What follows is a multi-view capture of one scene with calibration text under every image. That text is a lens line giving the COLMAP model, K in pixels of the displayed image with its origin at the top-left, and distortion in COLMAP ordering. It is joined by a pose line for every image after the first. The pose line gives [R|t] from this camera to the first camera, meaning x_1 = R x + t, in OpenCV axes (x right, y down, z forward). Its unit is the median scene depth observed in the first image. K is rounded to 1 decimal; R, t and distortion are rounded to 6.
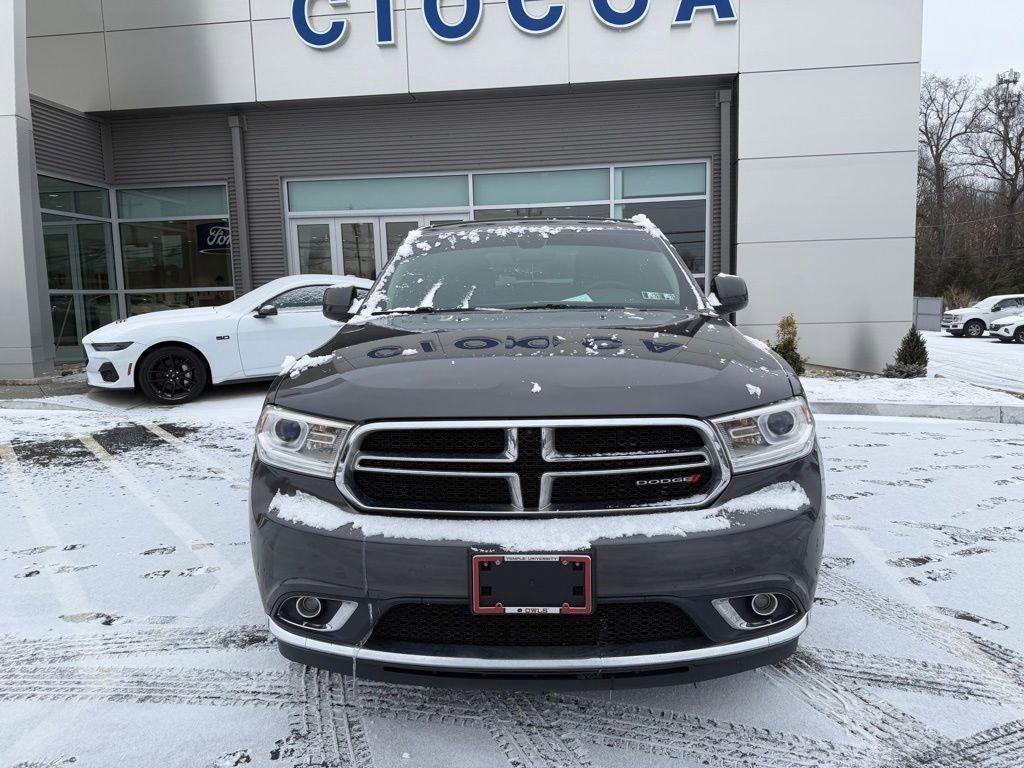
lens RADIAL K [[722.8, 0, 516.3], [0, 722.8, 378.9], [0, 0, 1]] dist [0.042586, -0.049164]
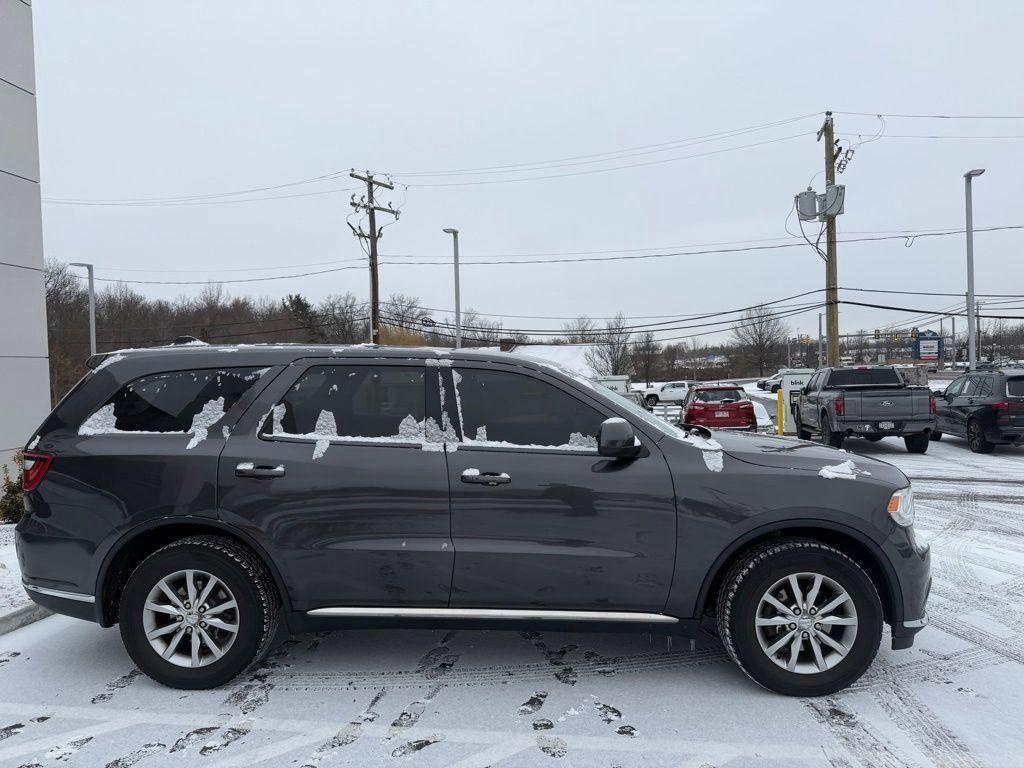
lens RADIAL K [[722.8, 0, 512.5], [0, 722.8, 391.4], [0, 0, 1]] dist [0.042586, -0.049164]
pose [[-0.015309, -0.000848, 0.999882, -1.203413], [0.137526, 0.990494, 0.002946, -0.188430], [-0.990380, 0.137555, -0.015047, 1.144972]]
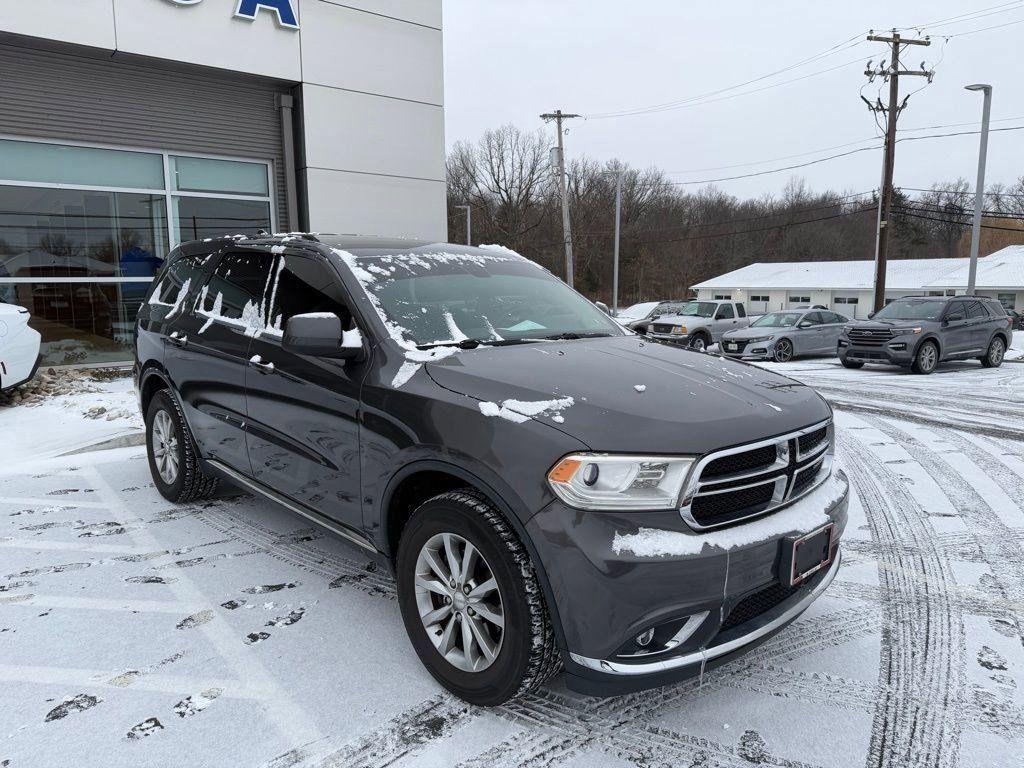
lens RADIAL K [[722.8, 0, 514.2], [0, 722.8, 380.1], [0, 0, 1]] dist [0.042586, -0.049164]
pose [[0.691607, -0.075304, 0.718337, -0.696404], [0.066922, 0.996953, 0.040079, -0.068584], [-0.719167, 0.020354, 0.694540, 0.237372]]
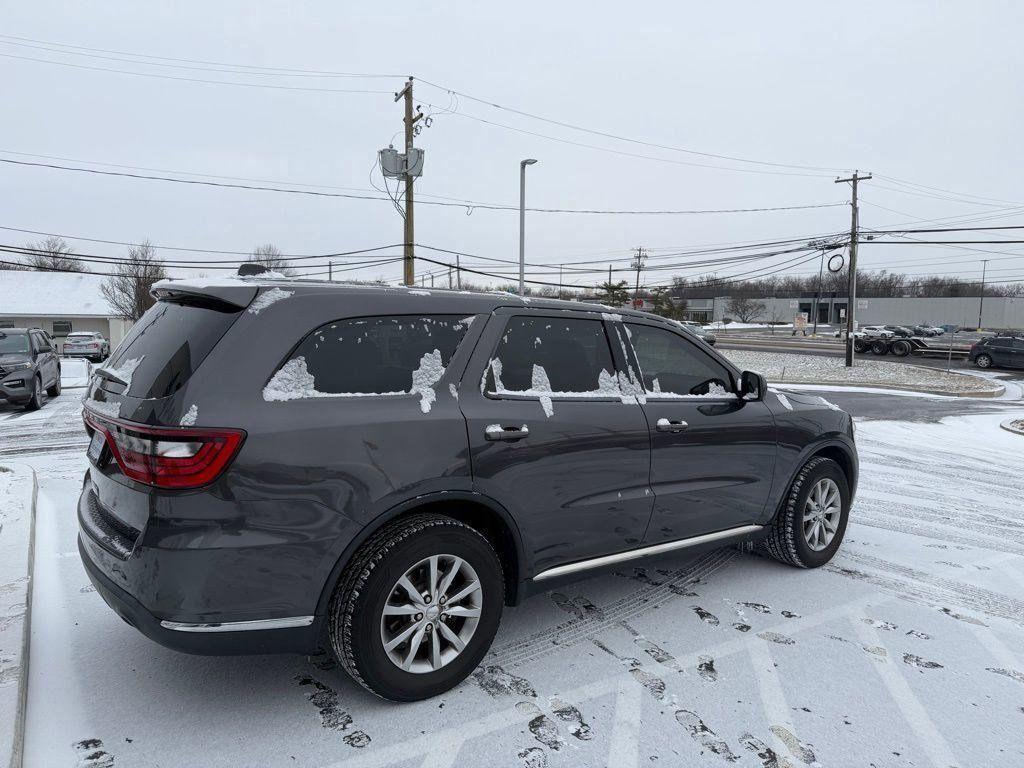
lens RADIAL K [[722.8, 0, 526.8], [0, 722.8, 386.7], [0, 0, 1]] dist [0.042586, -0.049164]
pose [[-0.660720, -0.062376, 0.748036, -0.878272], [0.081891, 0.984603, 0.154435, -0.316312], [-0.746152, 0.163296, -0.645440, 2.031167]]
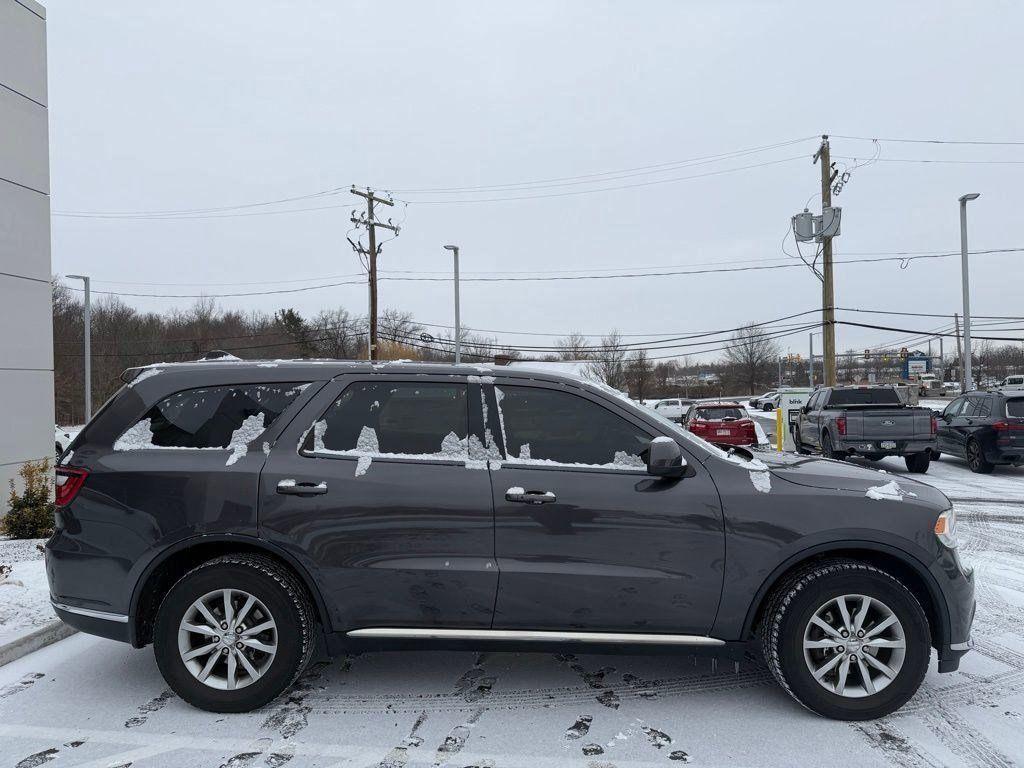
lens RADIAL K [[722.8, 0, 515.8], [0, 722.8, 386.8], [0, 0, 1]] dist [0.042586, -0.049164]
pose [[-0.032362, 0.027855, 0.999088, -1.196011], [0.129536, 0.991298, -0.023442, -0.200306], [-0.991047, 0.128659, -0.035689, 1.218143]]
